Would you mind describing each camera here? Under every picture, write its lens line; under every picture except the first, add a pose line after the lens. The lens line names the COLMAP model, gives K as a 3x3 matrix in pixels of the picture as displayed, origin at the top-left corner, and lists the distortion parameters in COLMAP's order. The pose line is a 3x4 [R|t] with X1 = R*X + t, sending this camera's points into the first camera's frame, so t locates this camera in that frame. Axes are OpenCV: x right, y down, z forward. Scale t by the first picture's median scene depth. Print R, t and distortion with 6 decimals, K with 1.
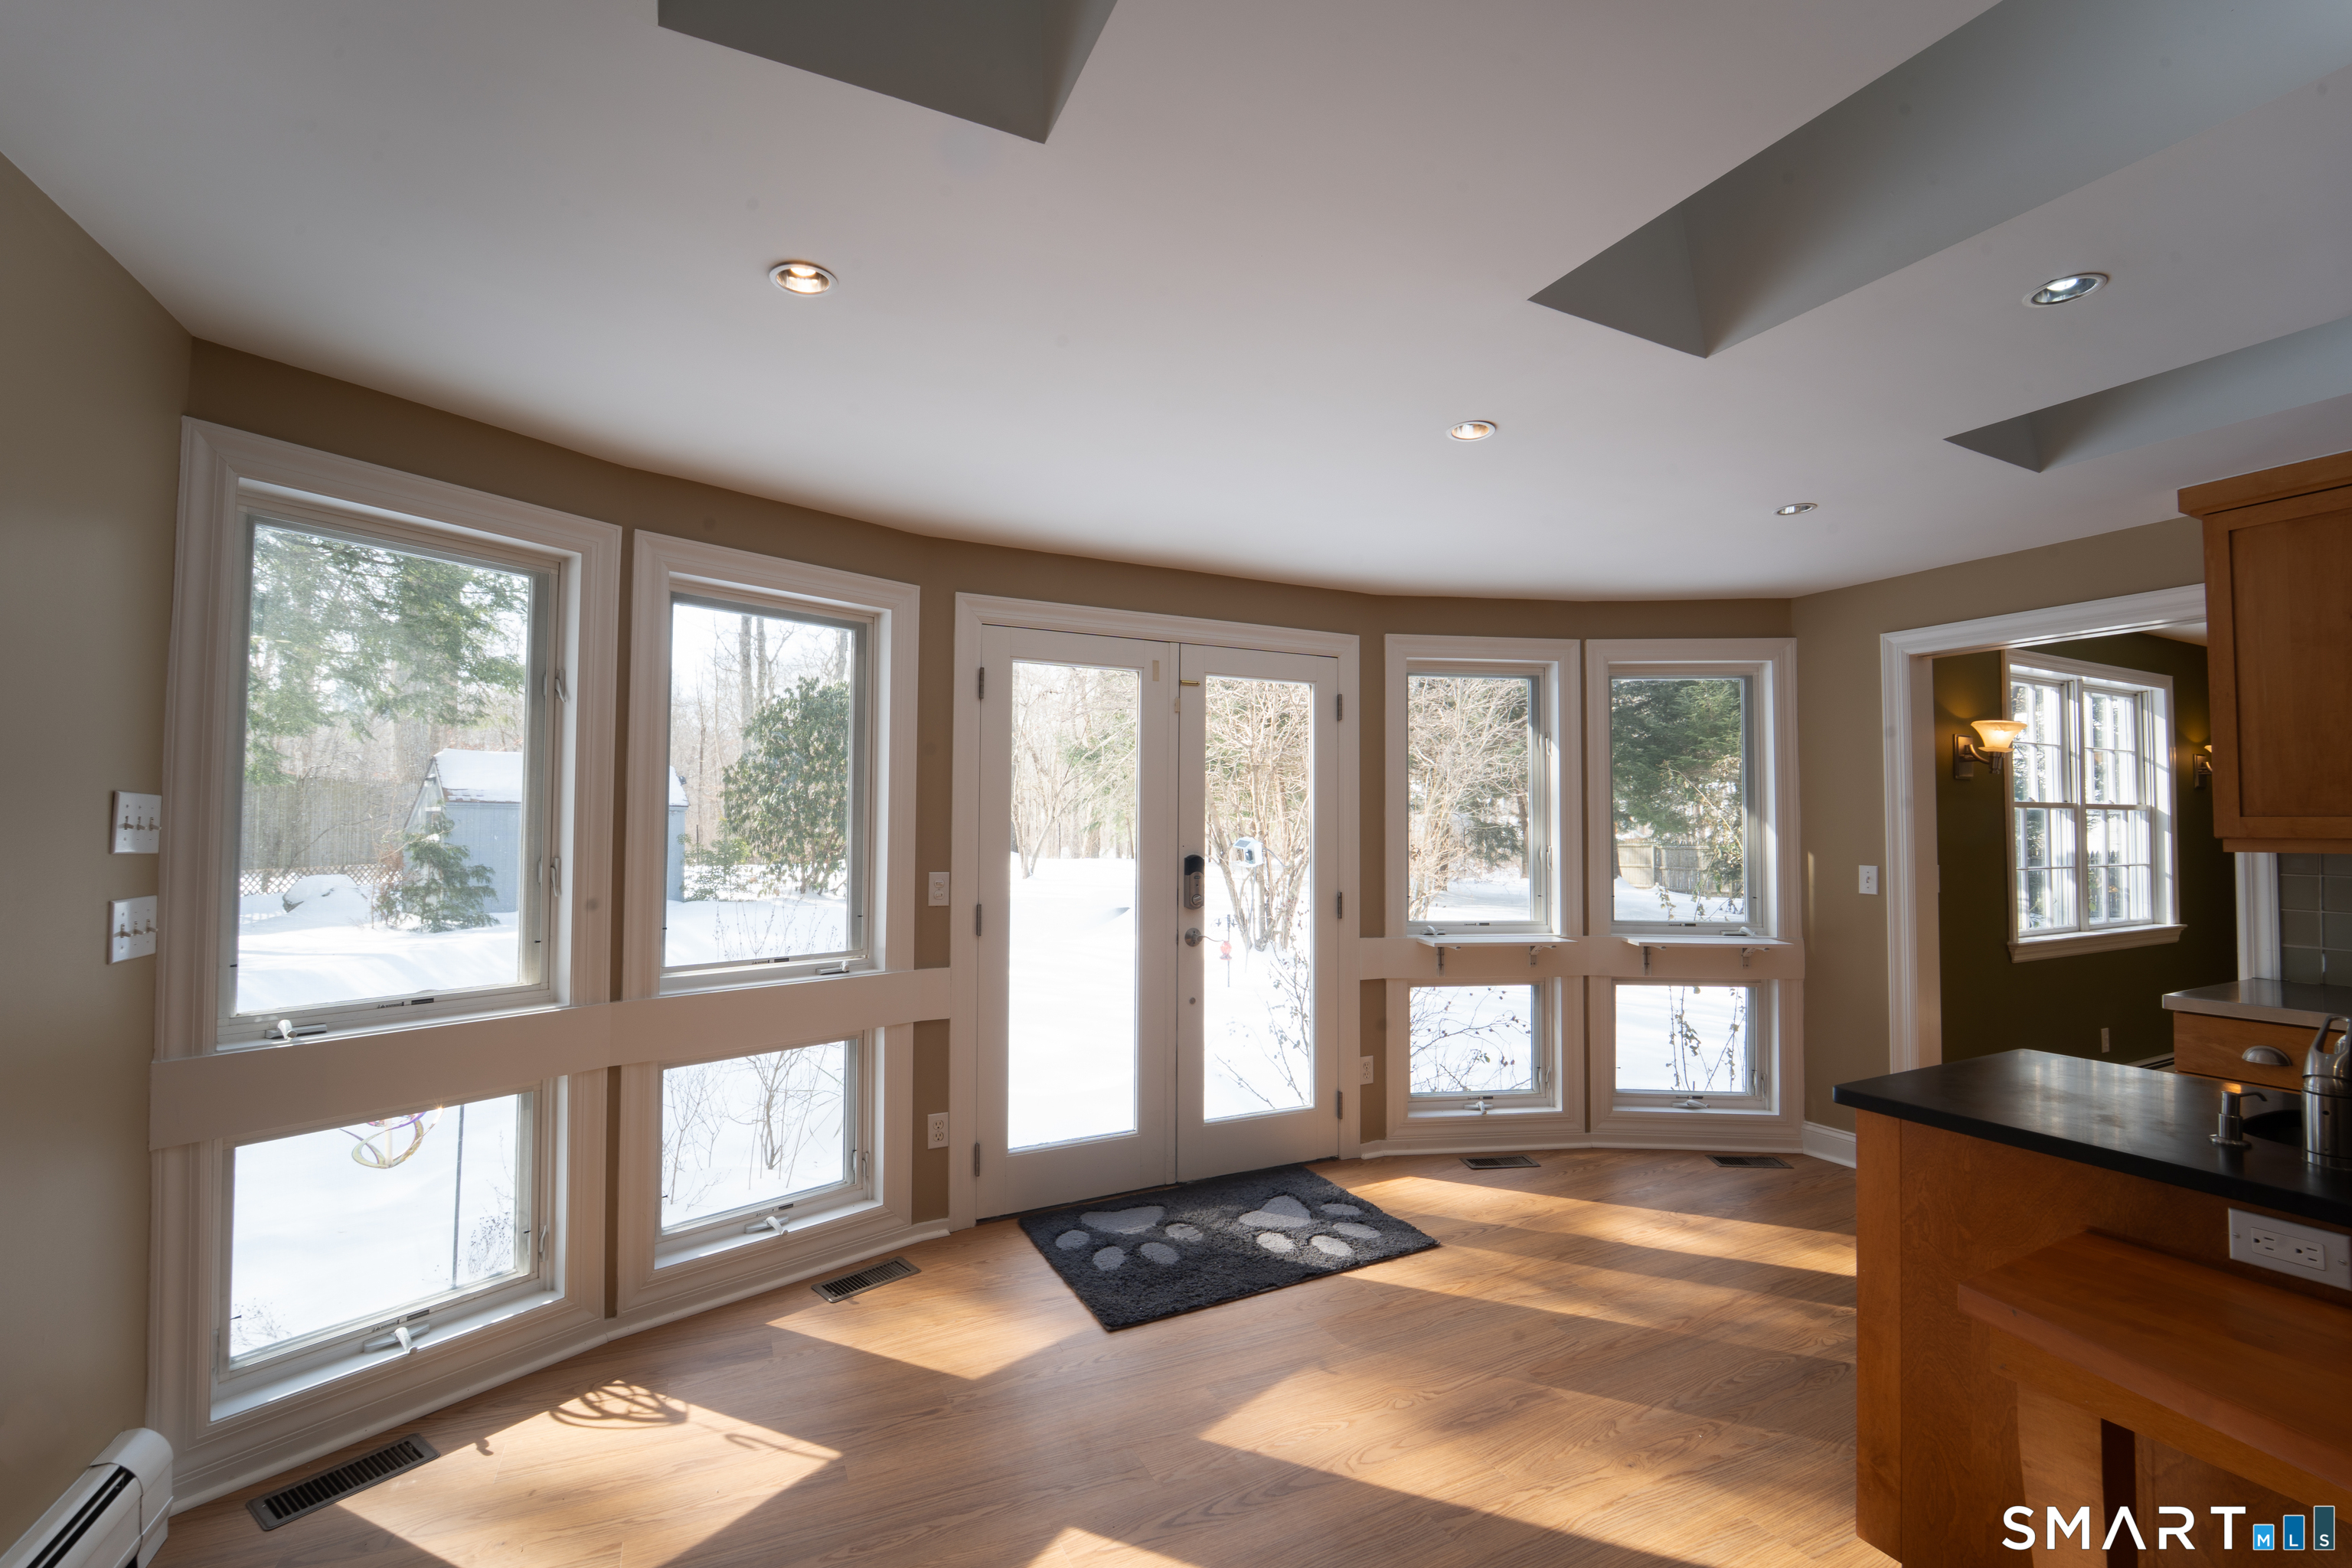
lens RADIAL K [[953.2, 0, 1183.9], [0, 953.2, 790.6], [0, 0, 1]] dist [-0.025911, -0.000102]
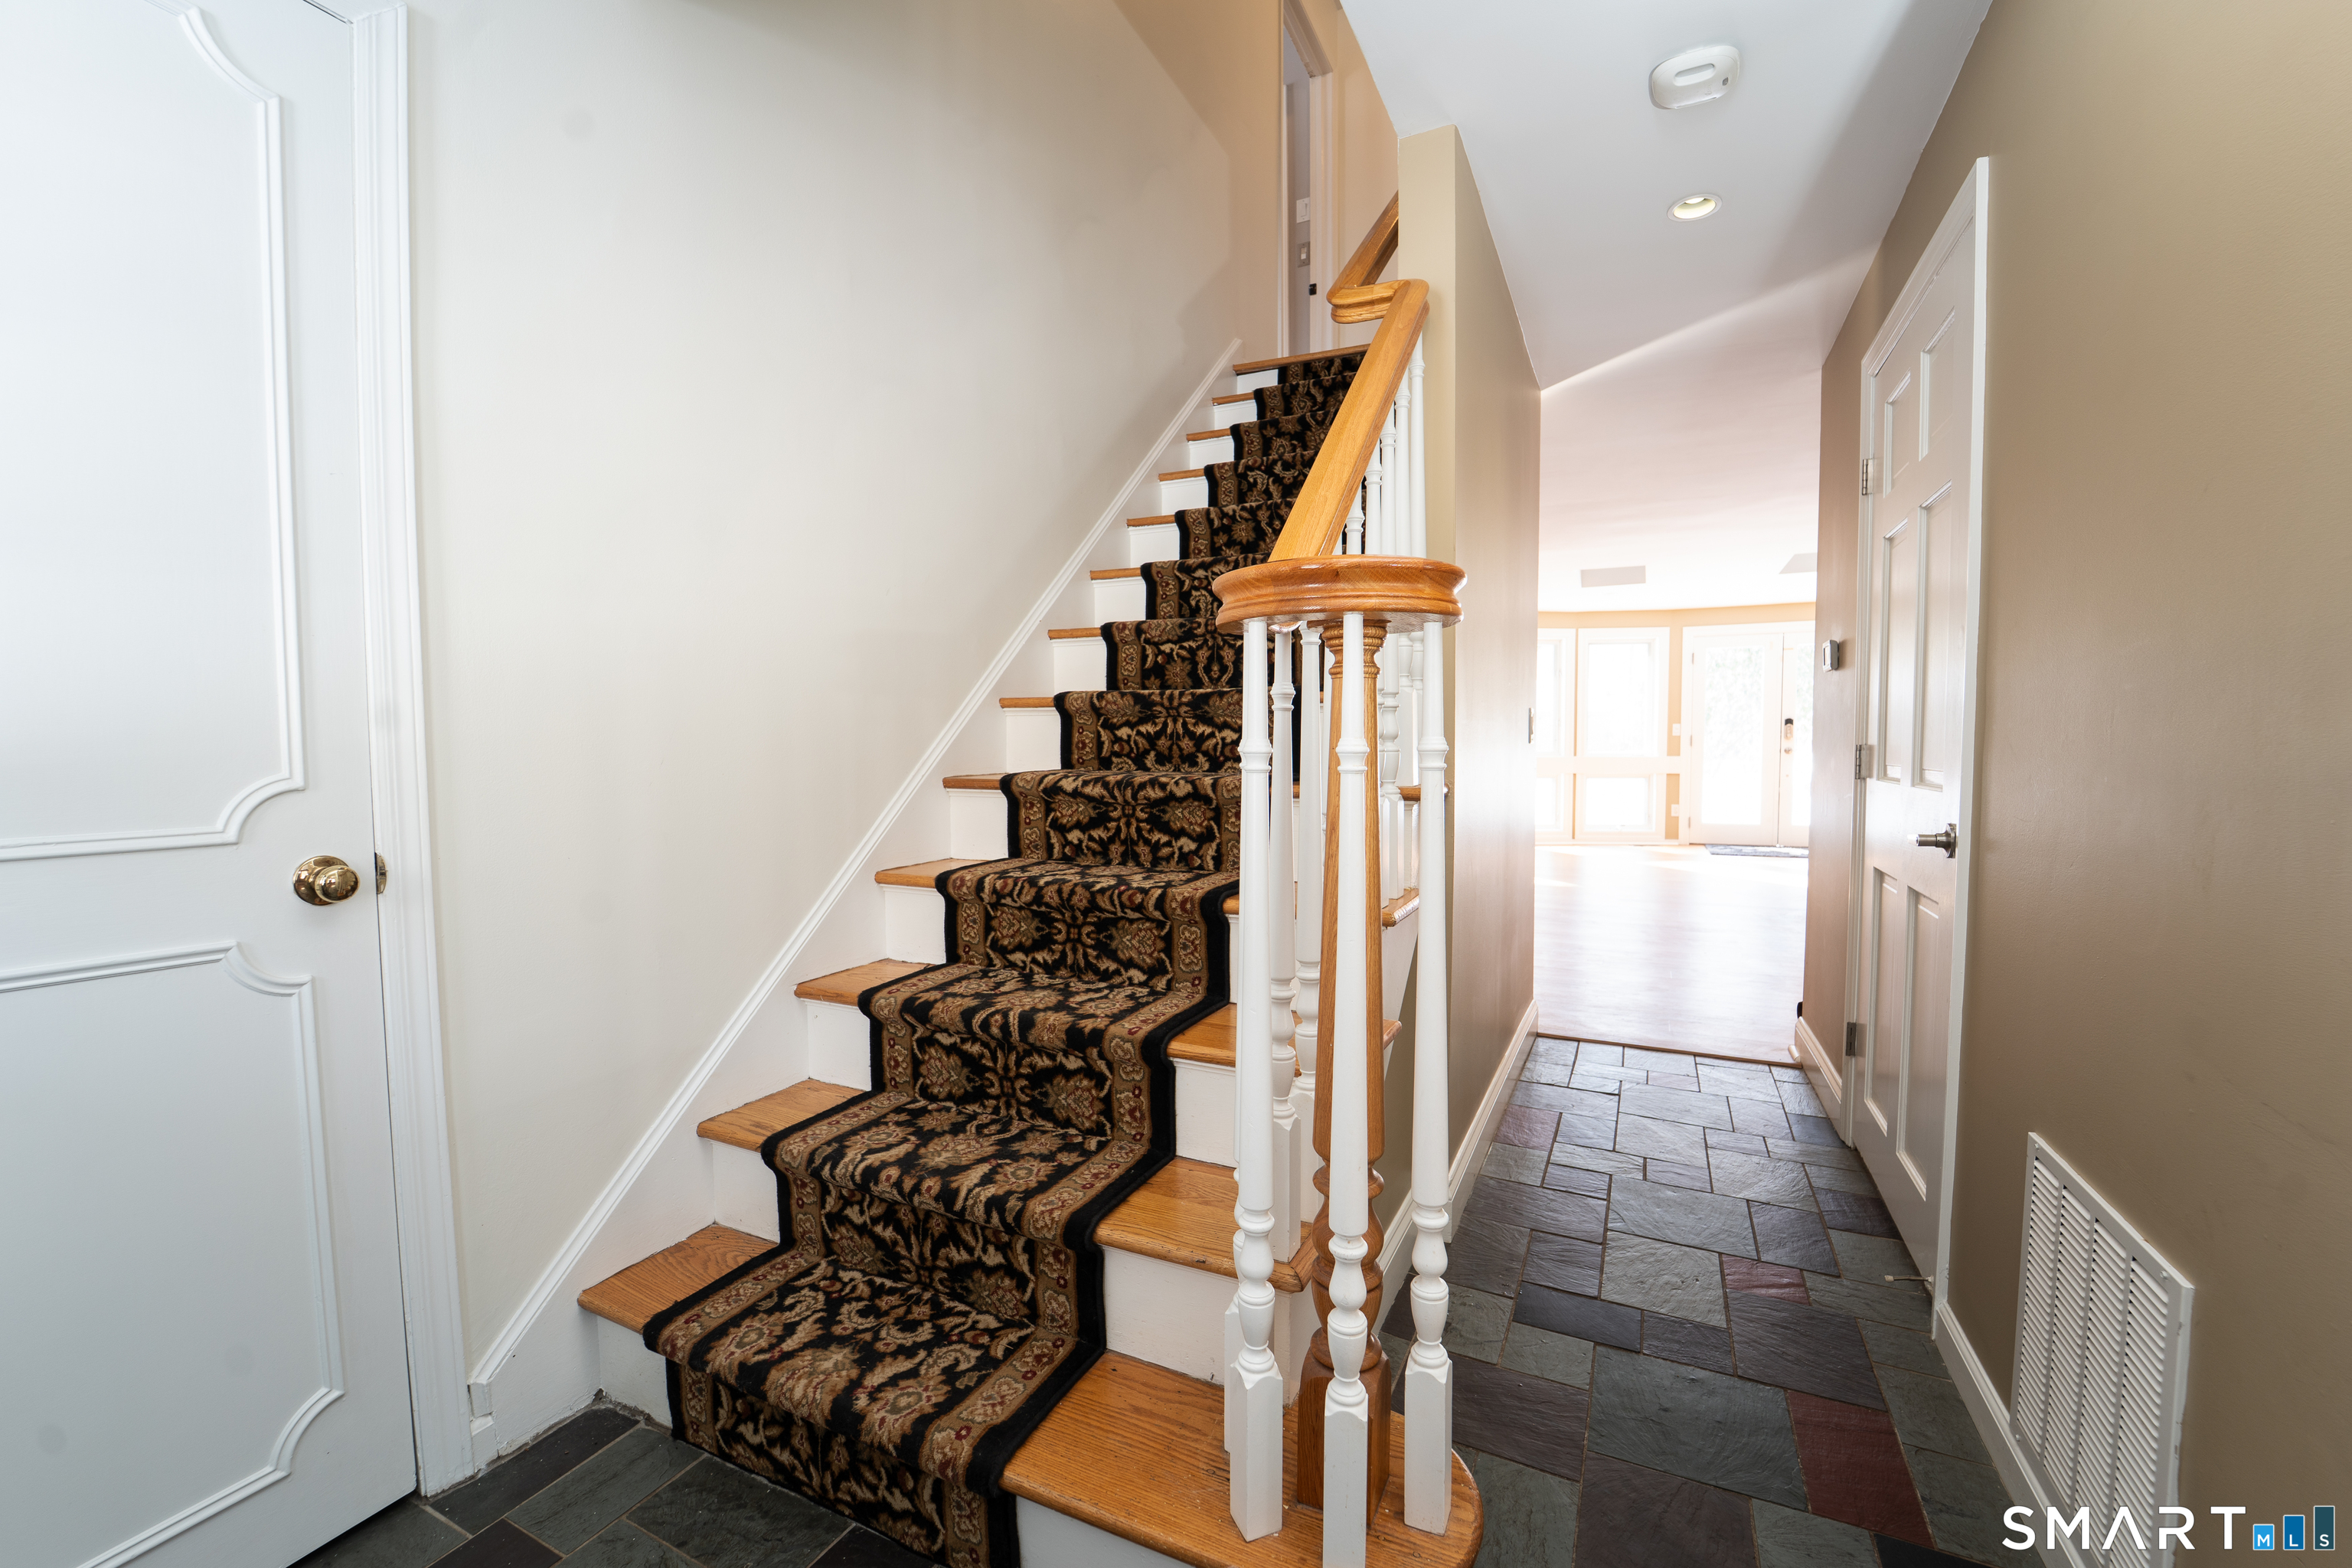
lens RADIAL K [[953.2, 0, 1183.9], [0, 953.2, 790.6], [0, 0, 1]] dist [-0.025911, -0.000102]
pose [[0.620195, 0.033124, -0.783748, 1.104365], [0.036876, 0.996772, 0.071308, 0.026773], [0.783581, -0.073127, 0.616971, -2.025238]]
